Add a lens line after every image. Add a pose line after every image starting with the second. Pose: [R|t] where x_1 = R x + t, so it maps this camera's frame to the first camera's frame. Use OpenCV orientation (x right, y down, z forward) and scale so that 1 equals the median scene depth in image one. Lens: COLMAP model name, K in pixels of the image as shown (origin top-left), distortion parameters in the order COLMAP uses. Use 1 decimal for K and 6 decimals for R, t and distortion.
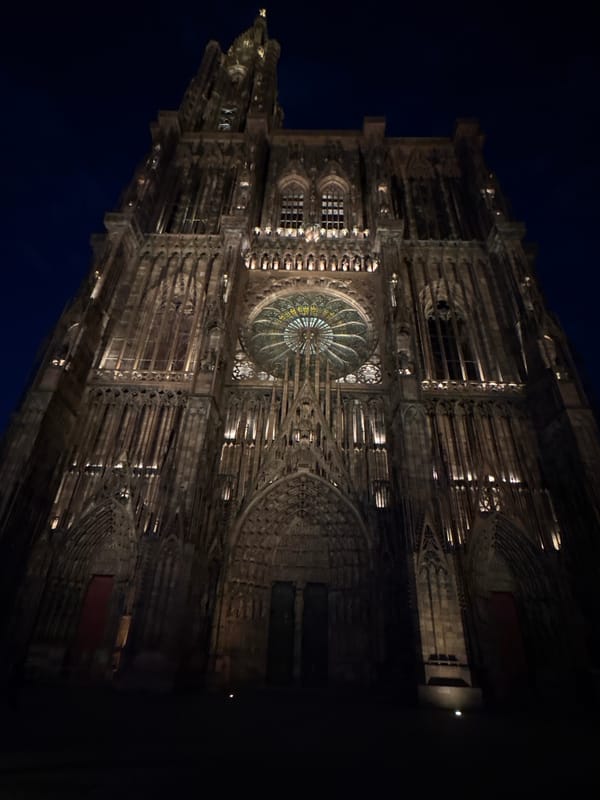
lens RADIAL K [[428.8, 0, 300.2], [0, 428.8, 406.8], [0, 0, 1]] dist [-0.006811, -0.000127]
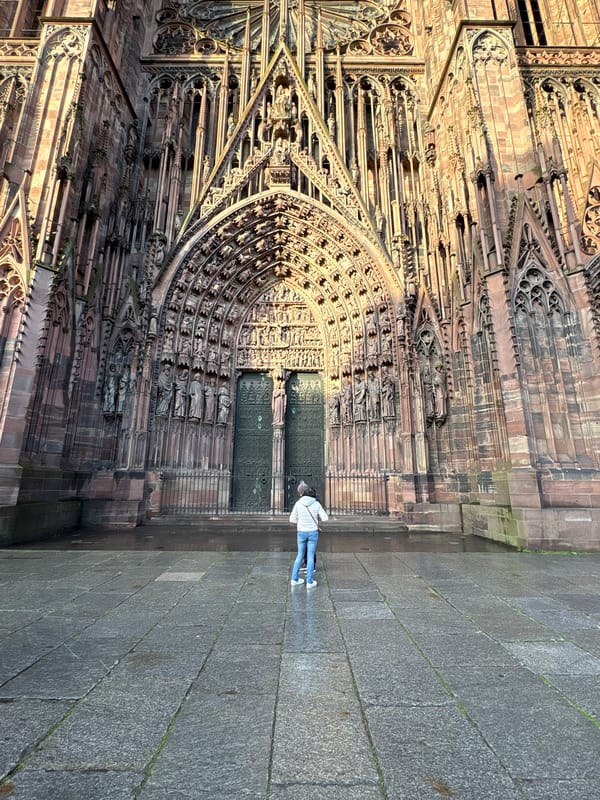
lens RADIAL K [[370.1, 0, 301.0], [0, 370.1, 397.9], [0, 0, 1]] dist [0.020648, -0.000360]
pose [[0.999481, -0.028896, 0.014221, 0.021434], [0.023529, 0.956672, 0.290215, 0.281594], [-0.021991, -0.289729, 0.956856, 0.447938]]
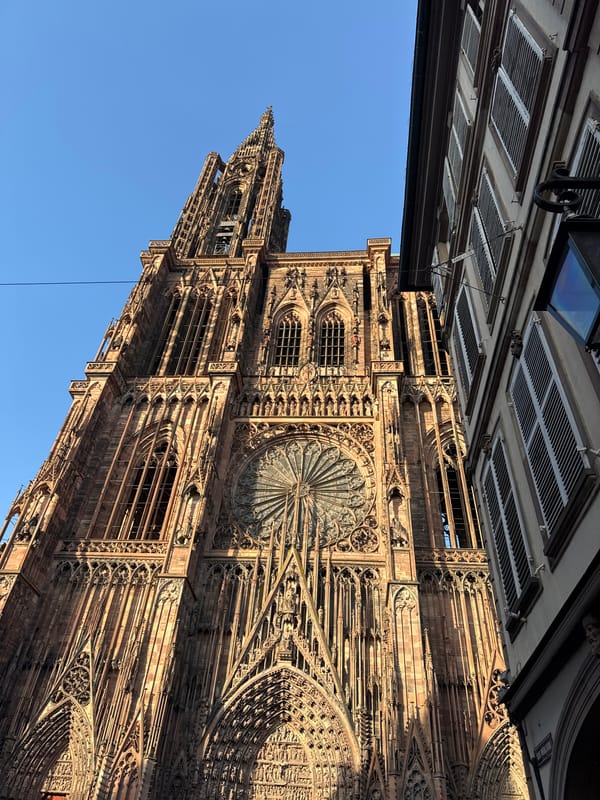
lens RADIAL K [[563.8, 0, 303.7], [0, 563.8, 394.3], [0, 0, 1]] dist [-0.002597, -0.014373]
pose [[0.998338, -0.025026, -0.051922, 0.124509], [0.013150, 0.975957, -0.217564, -0.144820], [0.056118, 0.216520, 0.974664, -0.258774]]
